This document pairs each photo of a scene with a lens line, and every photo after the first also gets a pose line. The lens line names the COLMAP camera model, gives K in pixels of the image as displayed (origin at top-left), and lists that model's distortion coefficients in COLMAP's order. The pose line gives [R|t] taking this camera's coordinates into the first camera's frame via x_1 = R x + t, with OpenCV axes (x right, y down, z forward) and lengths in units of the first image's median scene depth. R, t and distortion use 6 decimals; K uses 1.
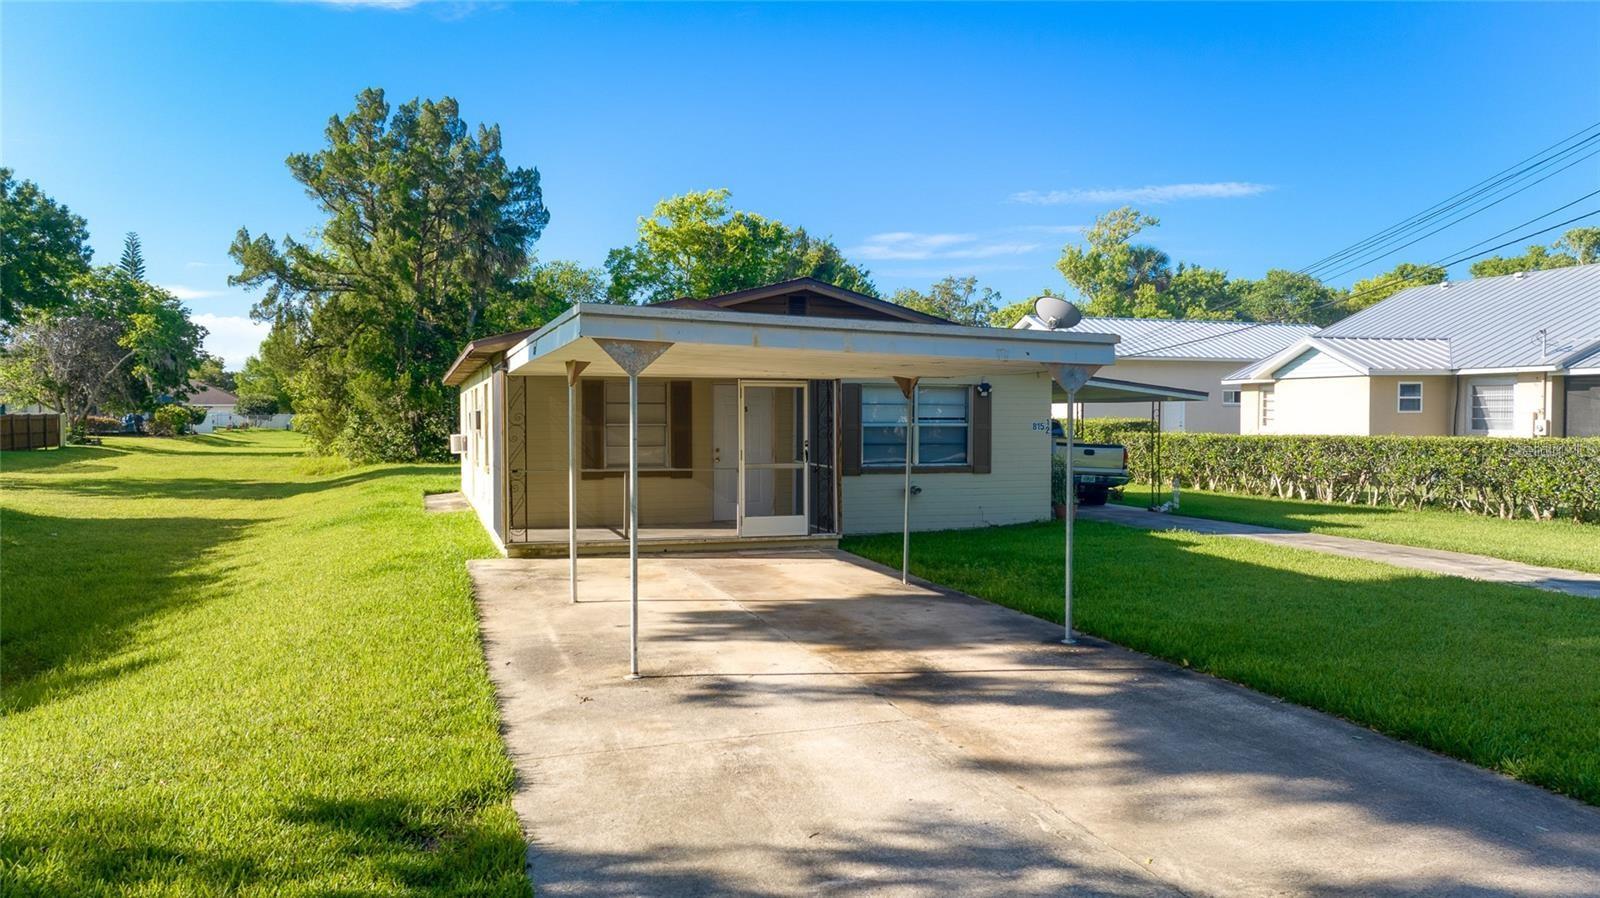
lens RADIAL K [[1129.8, 0, 800.0], [0, 1129.8, 449.0], [0, 0, 1]] dist [-0.016601, 0.004242]
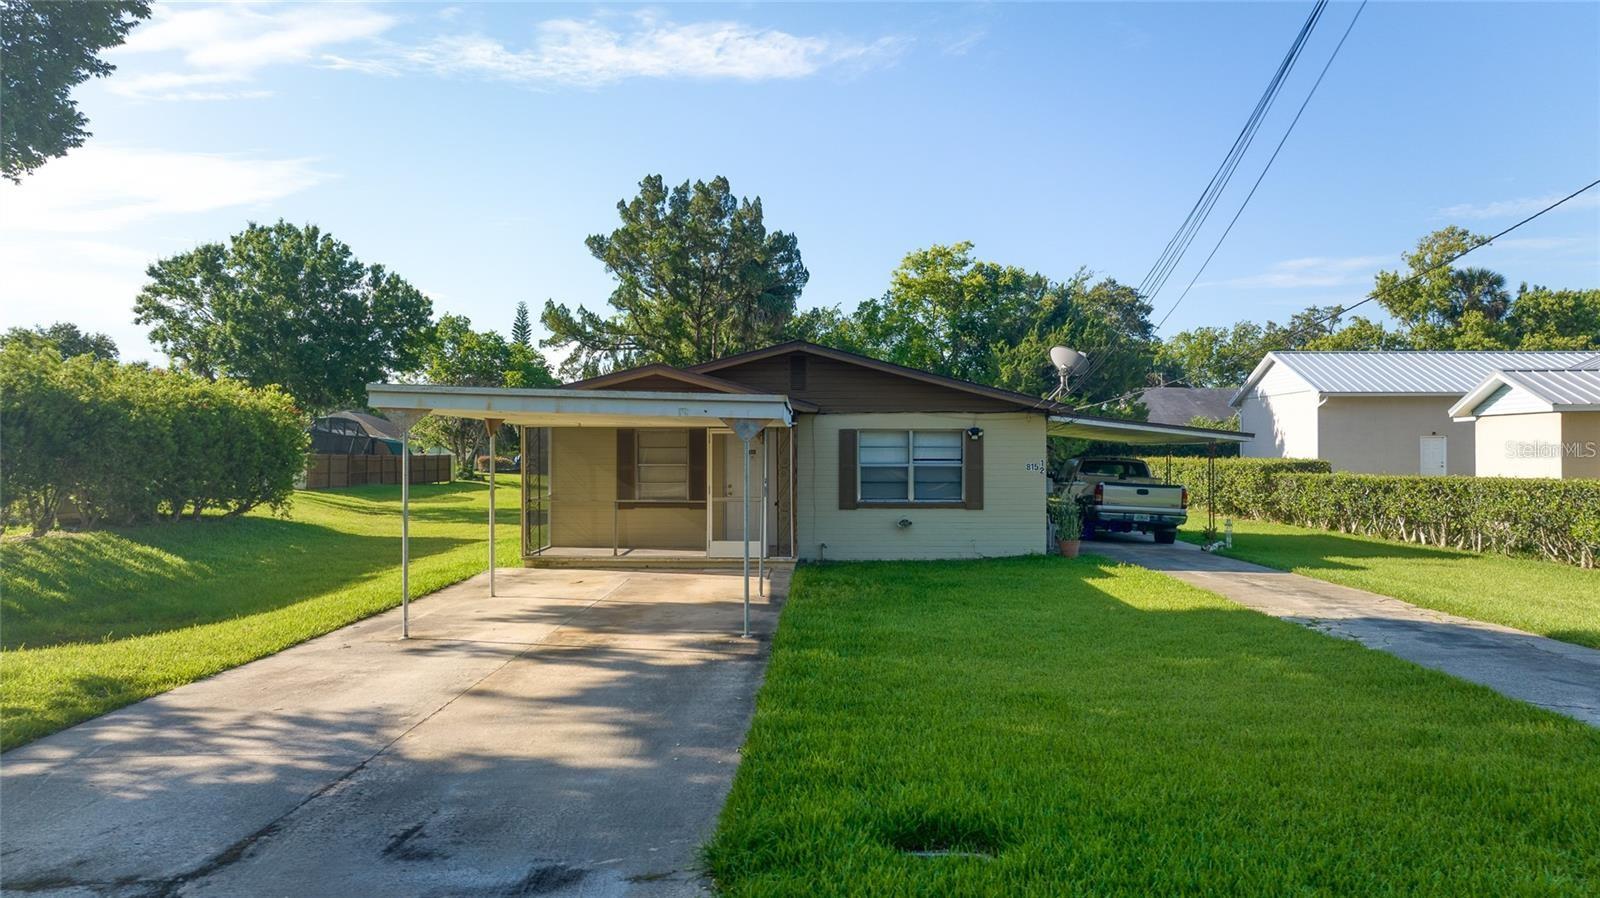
lens RADIAL K [[1126.8, 0, 800.0], [0, 1126.8, 449.0], [0, 0, 1]] dist [-0.022849, 0.005129]
pose [[0.944195, -0.003223, -0.329372, 0.145296], [-0.008343, 0.999397, -0.033697, 0.000454], [0.329282, 0.034565, 0.943599, -0.037414]]
